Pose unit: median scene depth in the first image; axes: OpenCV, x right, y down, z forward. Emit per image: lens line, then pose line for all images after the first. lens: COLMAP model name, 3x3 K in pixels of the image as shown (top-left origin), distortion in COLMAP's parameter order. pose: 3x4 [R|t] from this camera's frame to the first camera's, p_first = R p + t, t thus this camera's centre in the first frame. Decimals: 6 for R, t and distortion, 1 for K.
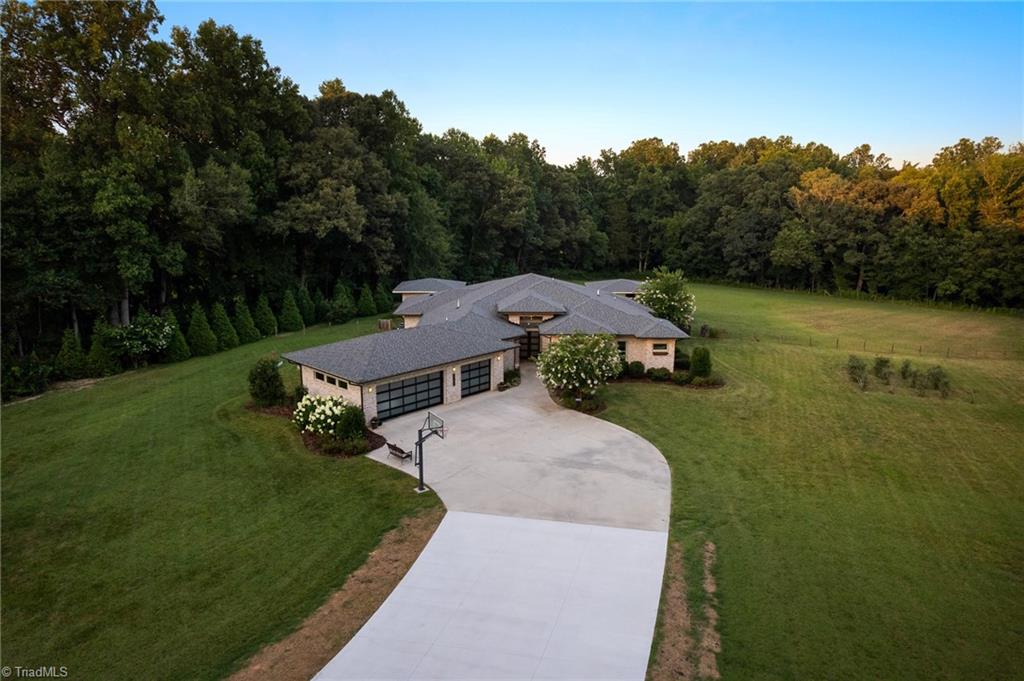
lens RADIAL K [[656.7, 0, 512.0], [0, 656.7, 340.5], [0, 0, 1]] dist [-0.074270, 0.065582]
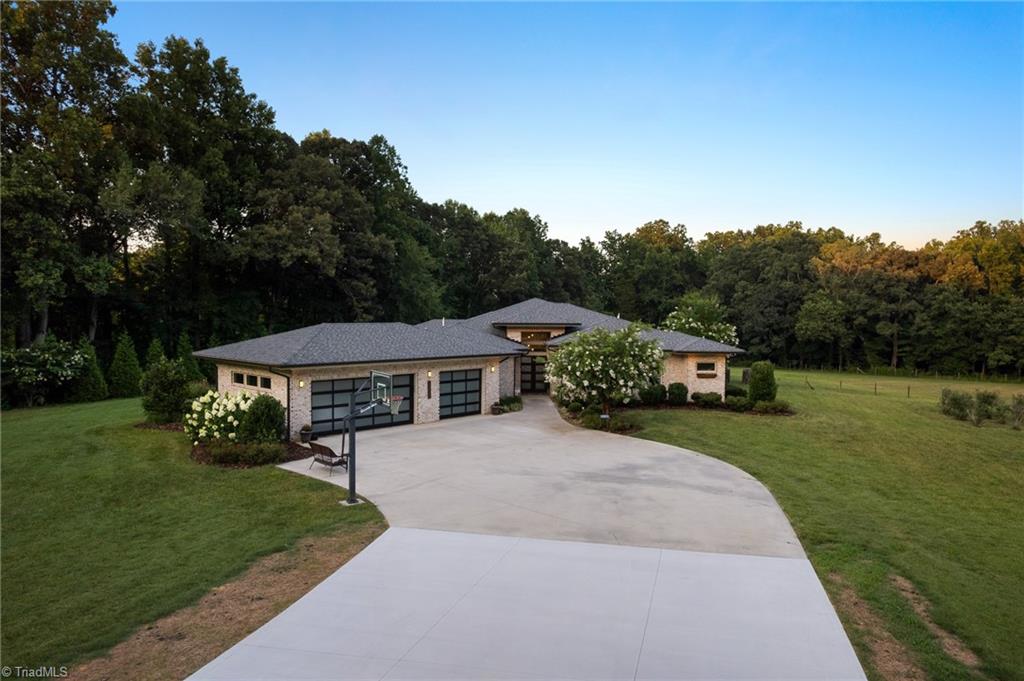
lens RADIAL K [[656.7, 0, 512.0], [0, 656.7, 340.5], [0, 0, 1]] dist [-0.074270, 0.065582]
pose [[0.999998, 0.000925, -0.001516, 0.001619], [-0.001181, 0.983808, -0.179223, 0.086048], [0.001325, 0.179224, 0.983807, 0.184258]]
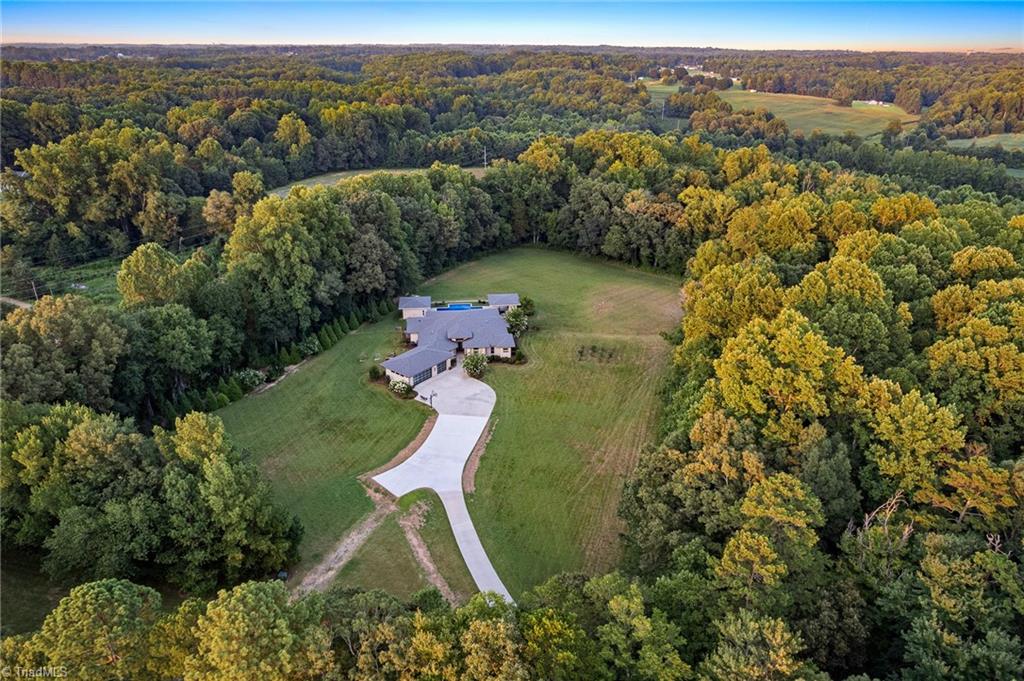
lens RADIAL K [[656.7, 0, 512.0], [0, 656.7, 340.5], [0, 0, 1]] dist [-0.074270, 0.065582]
pose [[0.996326, -0.035473, 0.077950, 0.024937], [0.018577, 0.978030, 0.207634, -0.457297], [-0.083603, -0.205423, 0.975096, -1.308816]]
